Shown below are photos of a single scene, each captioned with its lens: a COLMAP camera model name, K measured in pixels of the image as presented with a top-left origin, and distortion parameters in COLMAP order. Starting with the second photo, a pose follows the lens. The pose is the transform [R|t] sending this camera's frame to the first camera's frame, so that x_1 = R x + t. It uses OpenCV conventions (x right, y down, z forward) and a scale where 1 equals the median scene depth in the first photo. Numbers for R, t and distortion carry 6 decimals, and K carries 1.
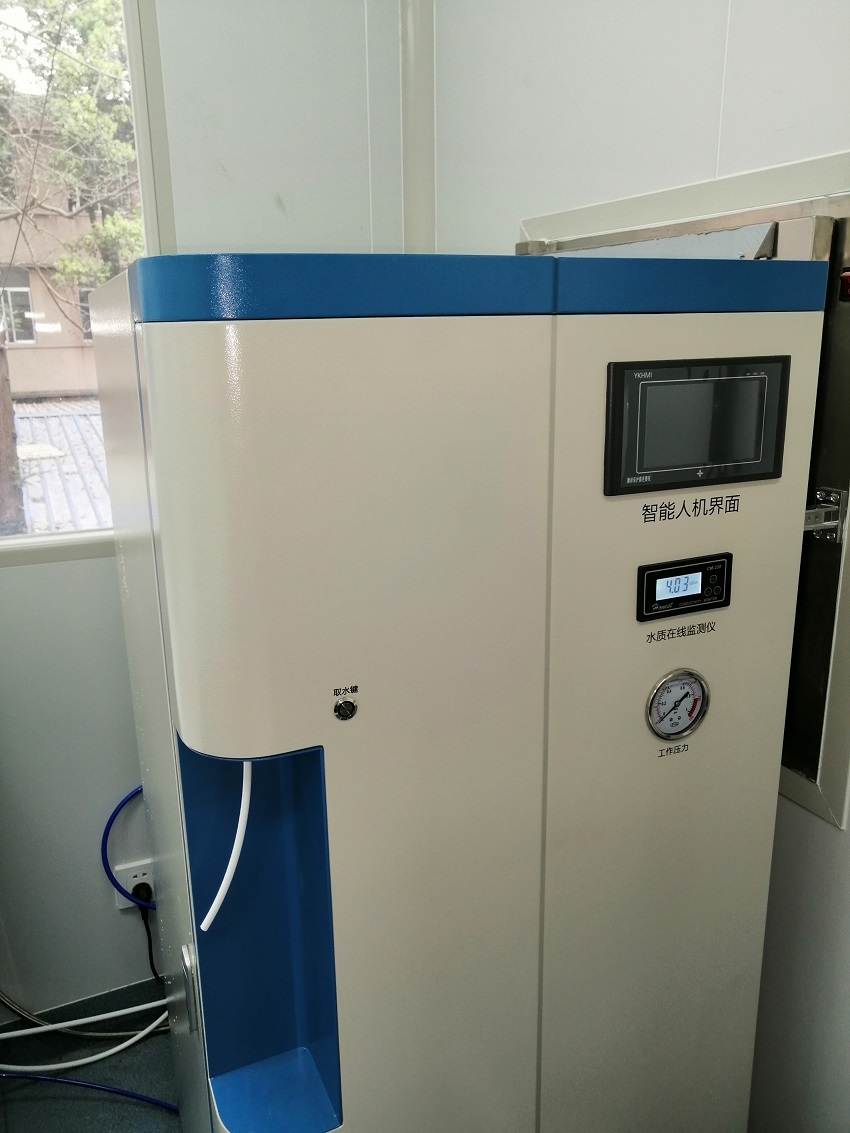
lens RADIAL K [[885.1, 0, 425.0], [0, 885.1, 566.5], [0, 0, 1]] dist [0.024375, 0.003187]
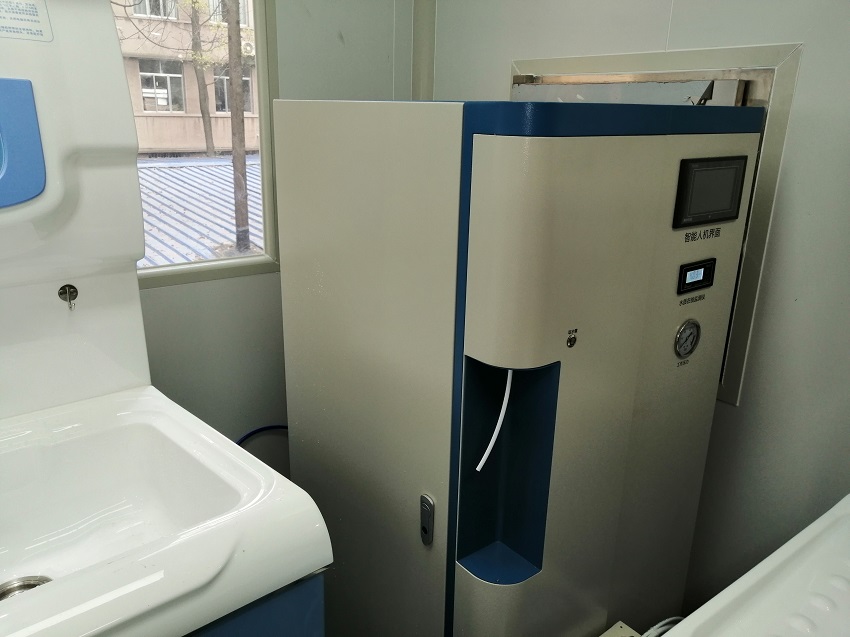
lens RADIAL K [[675.6, 0, 425.0], [0, 675.6, 318.5], [0, 0, 1]] dist [0.068179, 0.001193]
pose [[0.967287, -0.040483, 0.250432, -0.656598], [0.031722, 0.998739, 0.038924, 0.038744], [-0.251692, -0.029706, 0.967351, -0.291851]]
